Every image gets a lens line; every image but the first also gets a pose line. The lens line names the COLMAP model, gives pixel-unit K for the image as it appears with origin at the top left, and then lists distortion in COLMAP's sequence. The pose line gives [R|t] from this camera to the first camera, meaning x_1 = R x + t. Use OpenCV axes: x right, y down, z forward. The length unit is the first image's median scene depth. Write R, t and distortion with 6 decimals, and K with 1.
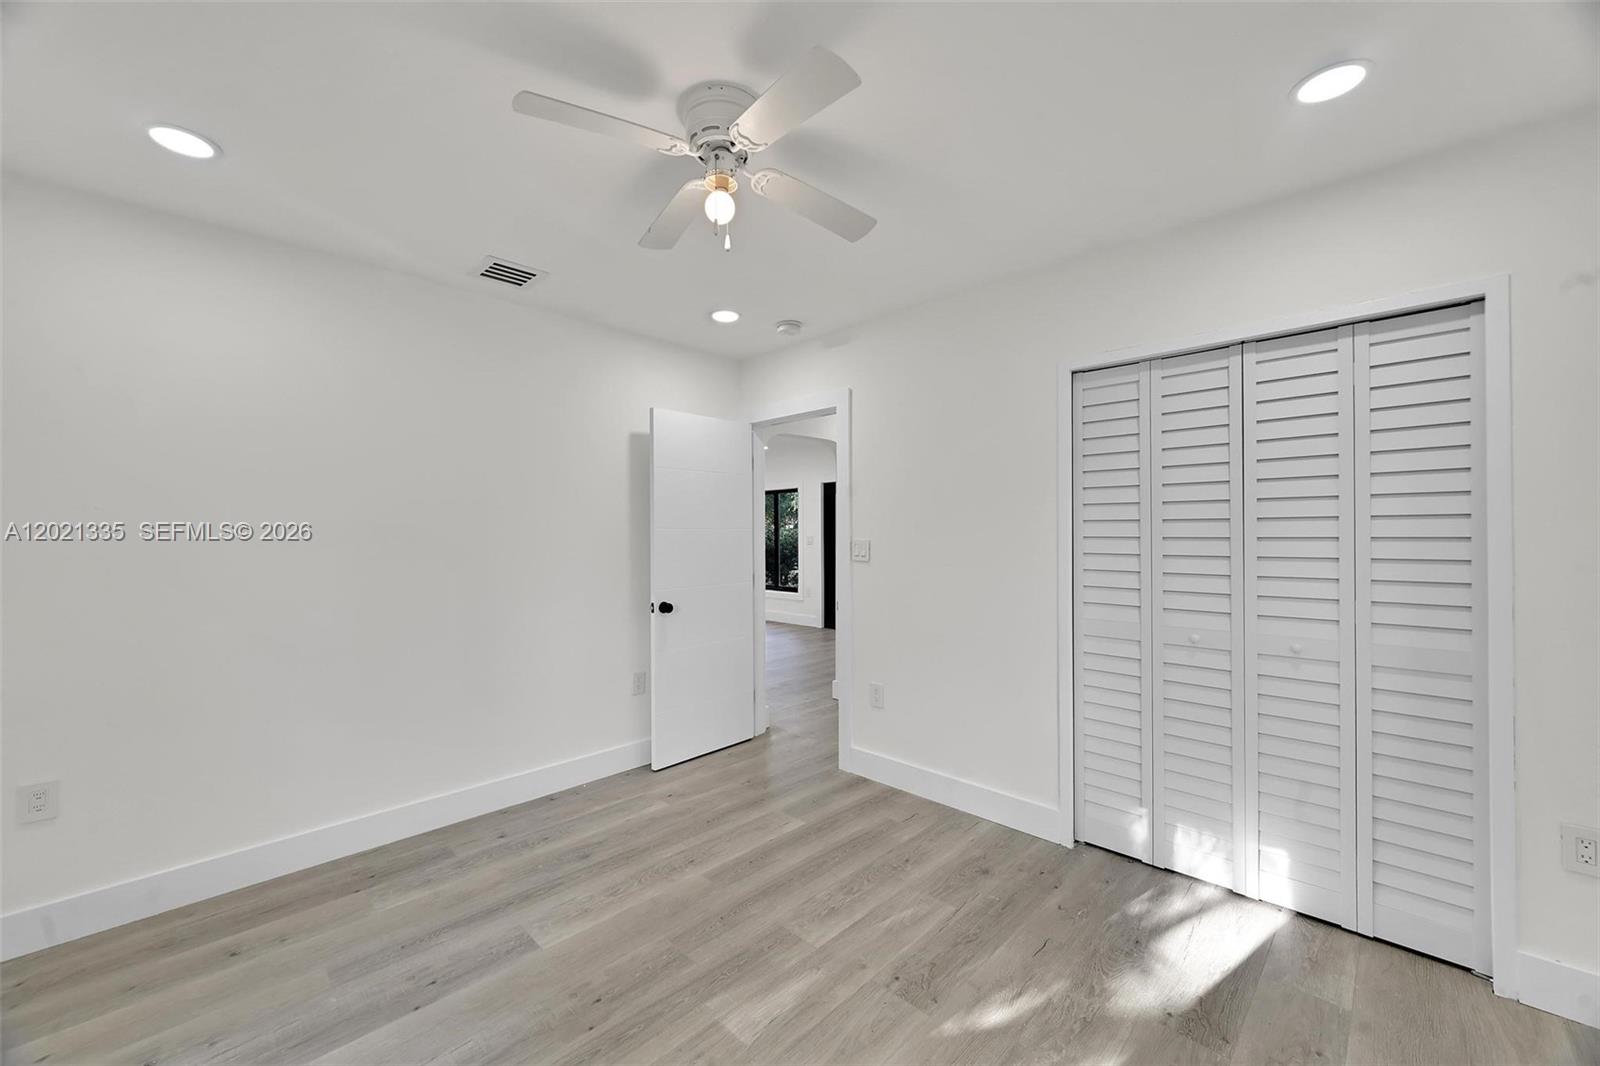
lens RADIAL K [[619.3, 0, 801.0], [0, 619.3, 531.2], [0, 0, 1]] dist [0.001615, 0.000542]
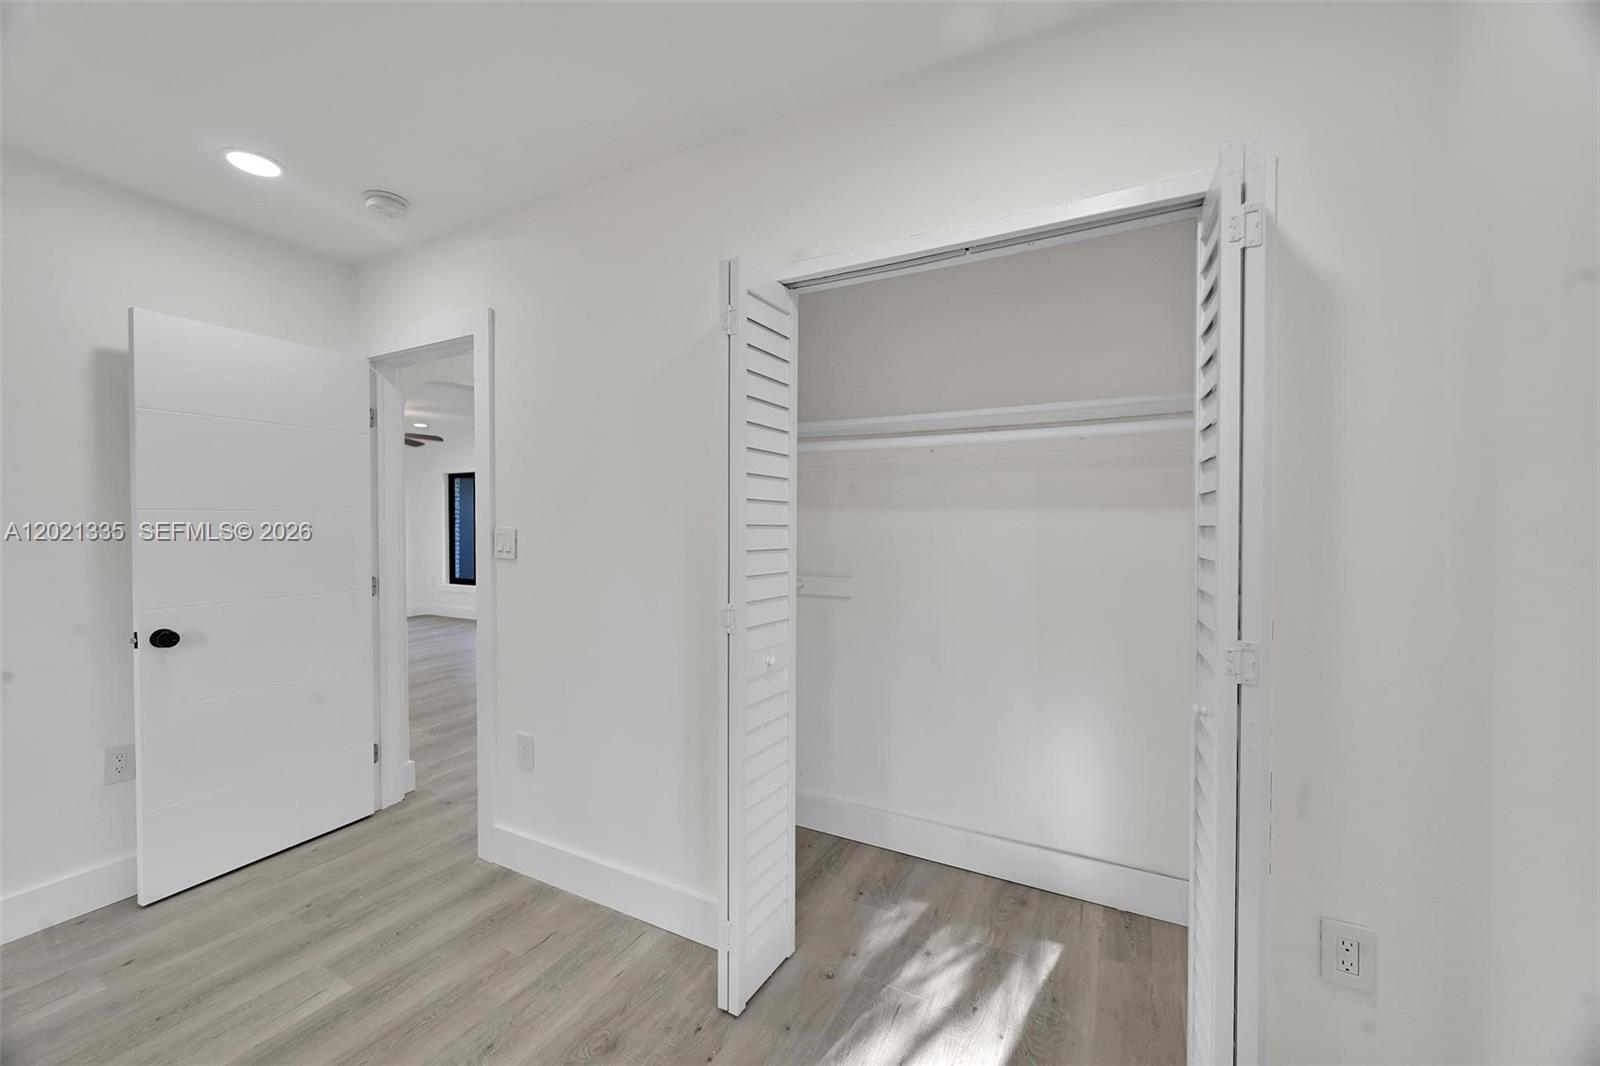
lens RADIAL K [[619.3, 0, 800.2], [0, 619.3, 530.1], [0, 0, 1]] dist [0.001615, 0.000542]
pose [[0.958257, 0.001054, 0.285905, 0.212757], [-0.005414, 0.999881, 0.014461, 0.004179], [-0.285855, -0.015406, 0.958149, 0.239295]]
